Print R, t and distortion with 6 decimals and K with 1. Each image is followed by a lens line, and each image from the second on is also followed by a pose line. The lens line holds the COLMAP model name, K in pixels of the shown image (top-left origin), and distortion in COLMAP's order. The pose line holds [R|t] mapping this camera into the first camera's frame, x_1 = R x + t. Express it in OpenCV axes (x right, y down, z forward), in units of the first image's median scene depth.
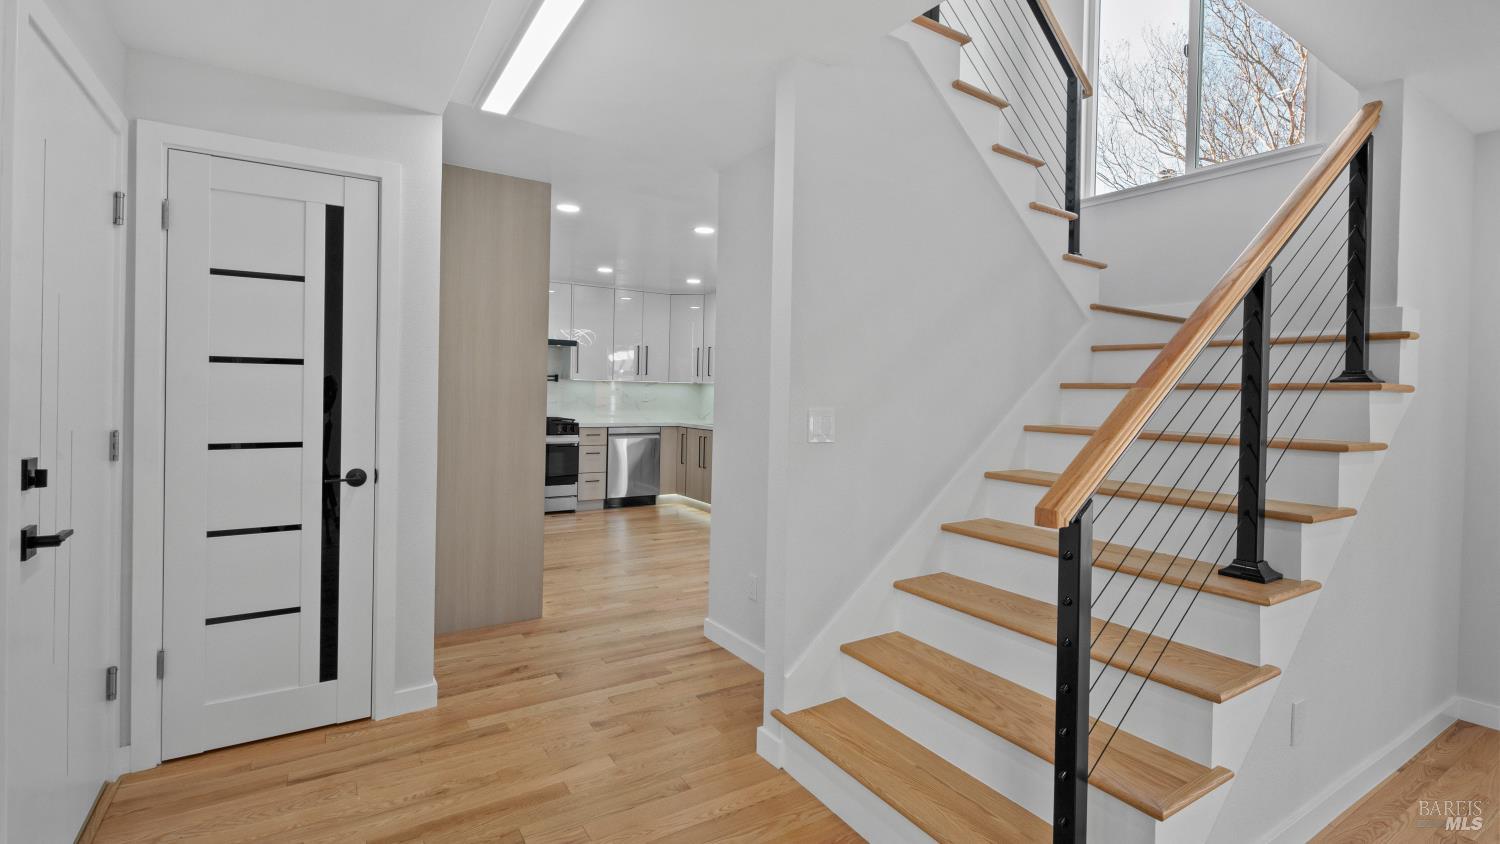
lens RADIAL K [[684.0, 0, 771.1], [0, 684.0, 394.5], [0, 0, 1]] dist [0.012472, -0.005857]
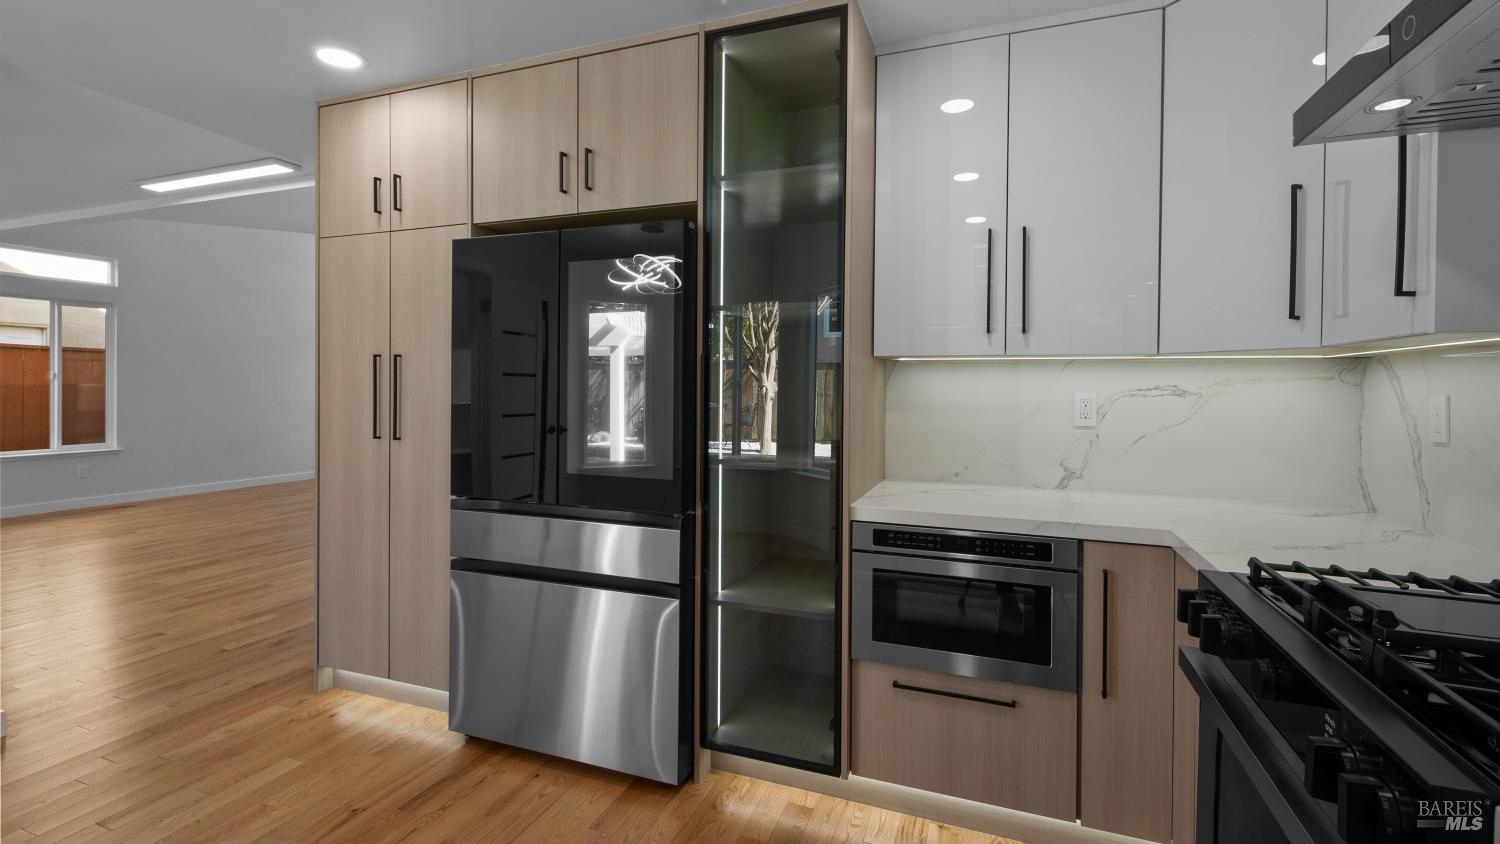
lens RADIAL K [[684.0, 0, 772.5], [0, 684.0, 396.6], [0, 0, 1]] dist [0.012472, -0.005857]
pose [[-0.819606, -0.025869, -0.572343, -0.156506], [-0.028862, 0.999576, -0.003849, -0.003071], [0.572200, 0.013364, -0.820005, 0.962679]]
